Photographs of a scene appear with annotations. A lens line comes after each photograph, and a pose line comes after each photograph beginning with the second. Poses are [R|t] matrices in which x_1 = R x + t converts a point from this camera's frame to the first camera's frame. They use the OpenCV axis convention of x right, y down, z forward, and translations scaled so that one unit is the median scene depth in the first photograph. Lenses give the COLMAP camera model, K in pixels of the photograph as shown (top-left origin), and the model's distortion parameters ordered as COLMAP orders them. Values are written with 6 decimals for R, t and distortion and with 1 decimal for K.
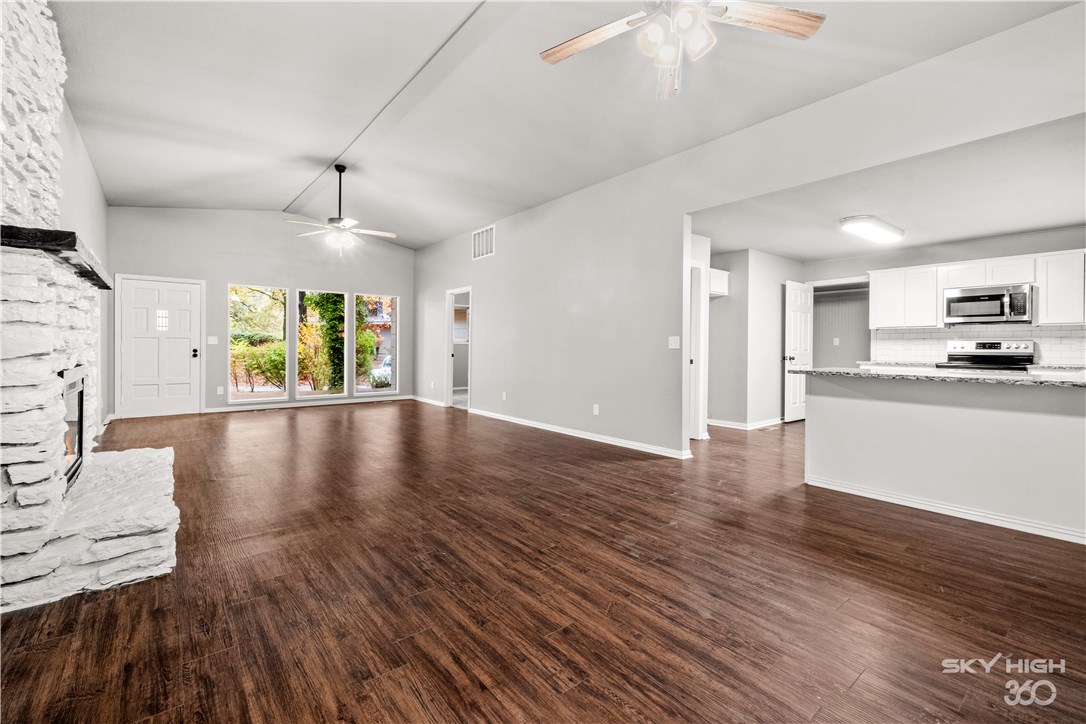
lens RADIAL K [[470.5, 0, 549.6], [0, 470.5, 349.7], [0, 0, 1]] dist [0.016137, -0.003038]
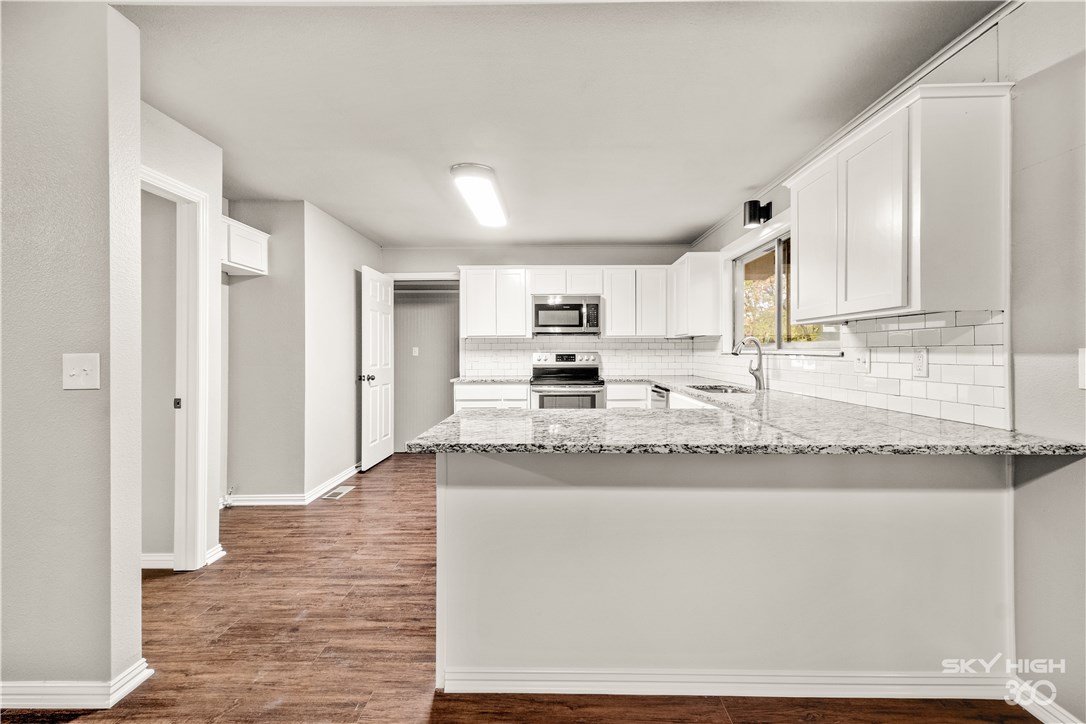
lens RADIAL K [[470.5, 0, 549.2], [0, 470.5, 351.7], [0, 0, 1]] dist [0.016137, -0.003038]
pose [[0.643292, -0.007449, 0.765584, 0.179675], [0.011238, 0.999937, 0.000286, -0.021156], [-0.765538, 0.008419, 0.643335, 0.420365]]
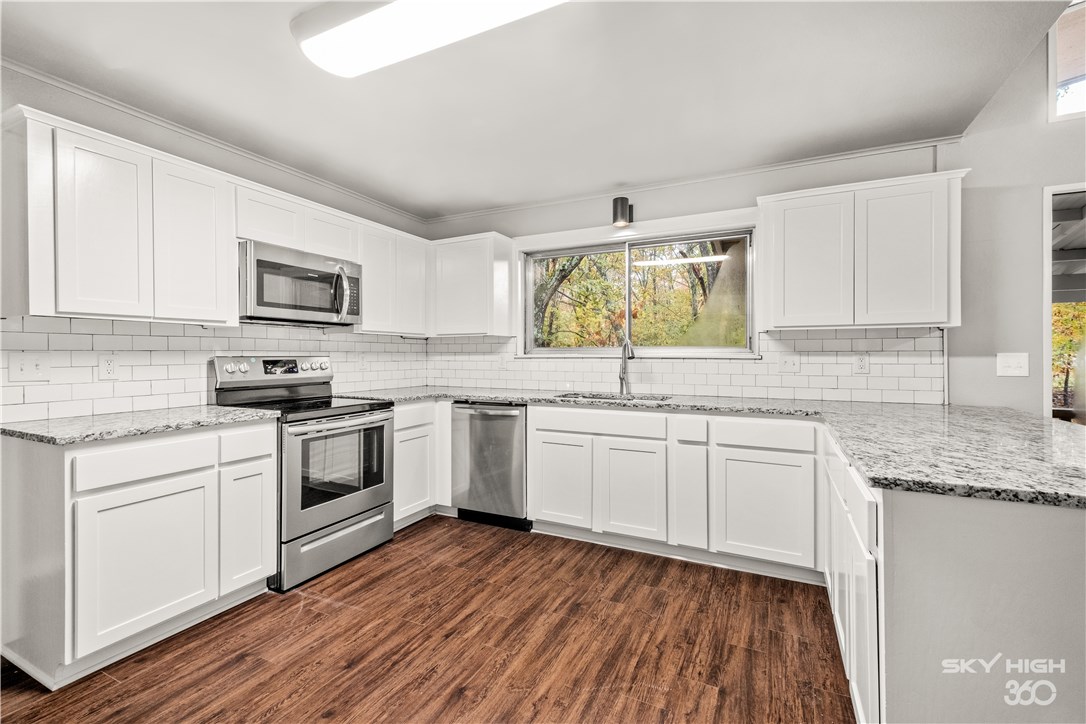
lens RADIAL K [[470.5, 0, 540.6], [0, 470.5, 356.2], [0, 0, 1]] dist [0.016137, -0.003038]
pose [[-0.413307, -0.008200, 0.910555, 0.328530], [0.004632, 0.999928, 0.011107, -0.024087], [-0.910580, 0.008809, -0.413239, 0.956933]]
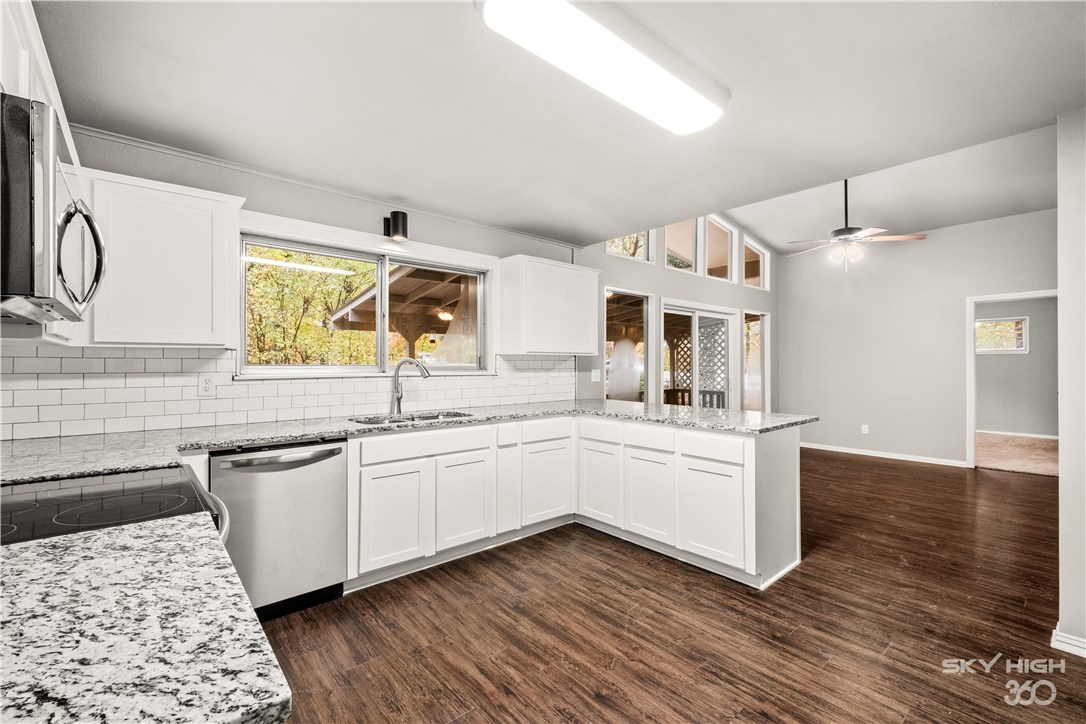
lens RADIAL K [[470.5, 0, 541.3], [0, 470.5, 361.1], [0, 0, 1]] dist [0.016137, -0.003038]
pose [[-0.999592, -0.007363, -0.027589, 0.674856], [-0.007493, 0.999961, 0.004602, -0.038104], [0.027554, 0.004807, -0.999609, 1.202842]]
